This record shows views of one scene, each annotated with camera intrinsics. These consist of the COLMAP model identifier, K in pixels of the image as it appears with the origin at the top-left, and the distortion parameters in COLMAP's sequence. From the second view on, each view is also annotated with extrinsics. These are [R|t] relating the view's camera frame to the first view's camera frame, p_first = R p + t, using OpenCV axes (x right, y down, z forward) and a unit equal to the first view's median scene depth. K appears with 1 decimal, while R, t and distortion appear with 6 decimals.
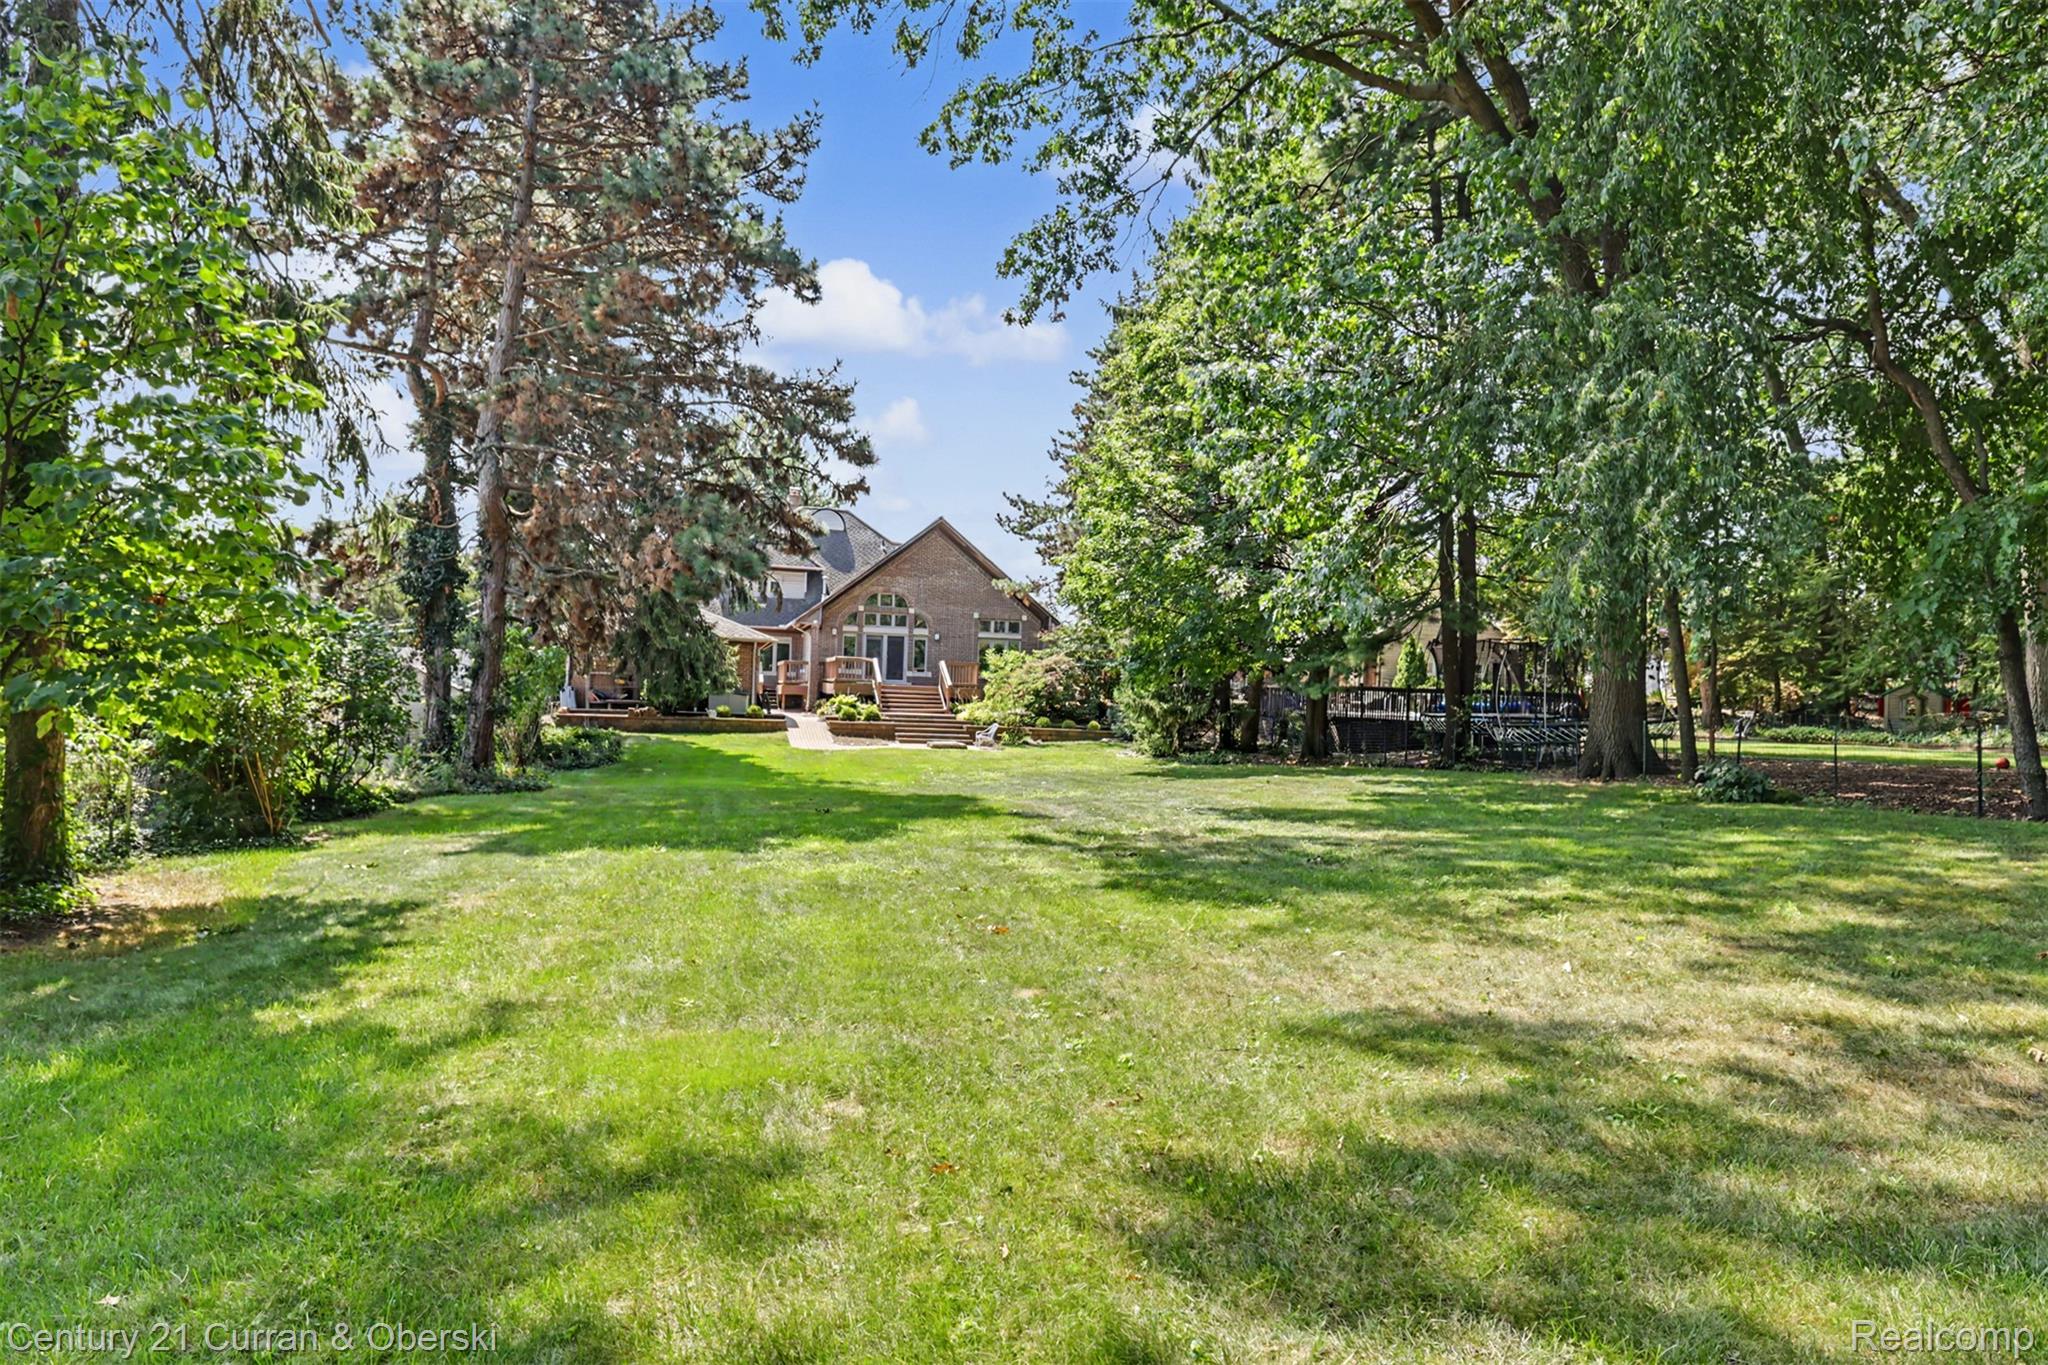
lens RADIAL K [[1294.7, 0, 1024.0], [0, 1294.7, 682.5], [0, 0, 1]] dist [-0.000035, -0.000011]
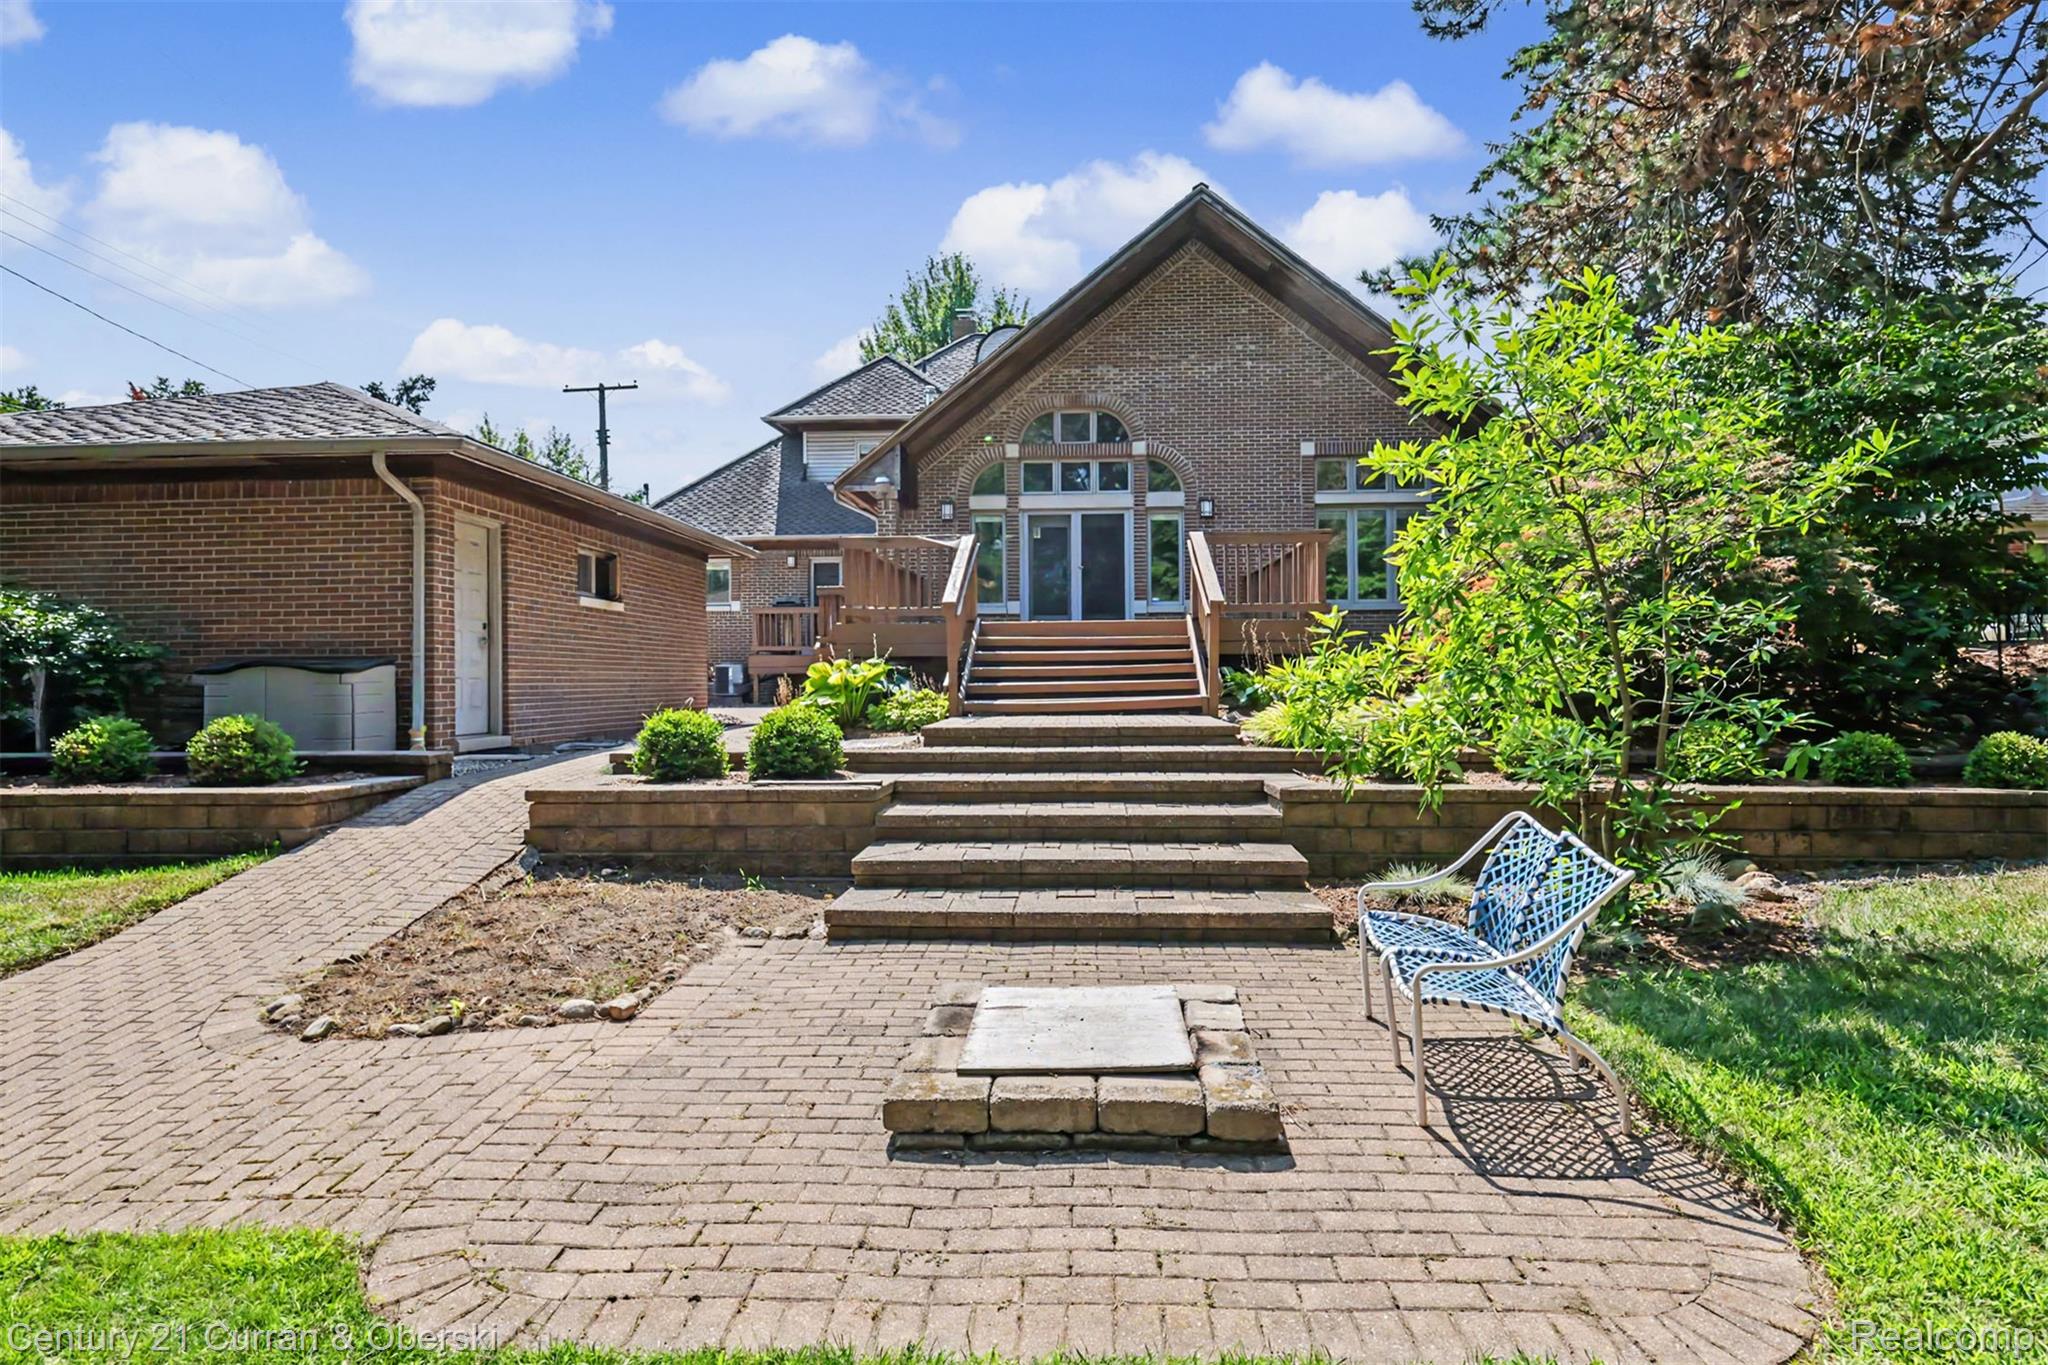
lens RADIAL K [[1099.4, 0, 1024.0], [0, 1099.4, 682.5], [0, 0, 1]] dist [0.000065, -0.000010]
pose [[0.958211, -0.039073, -0.283380, -0.028132], [0.042165, 0.999099, 0.004817, 0.013247], [0.282937, -0.016564, 0.958996, 0.669393]]
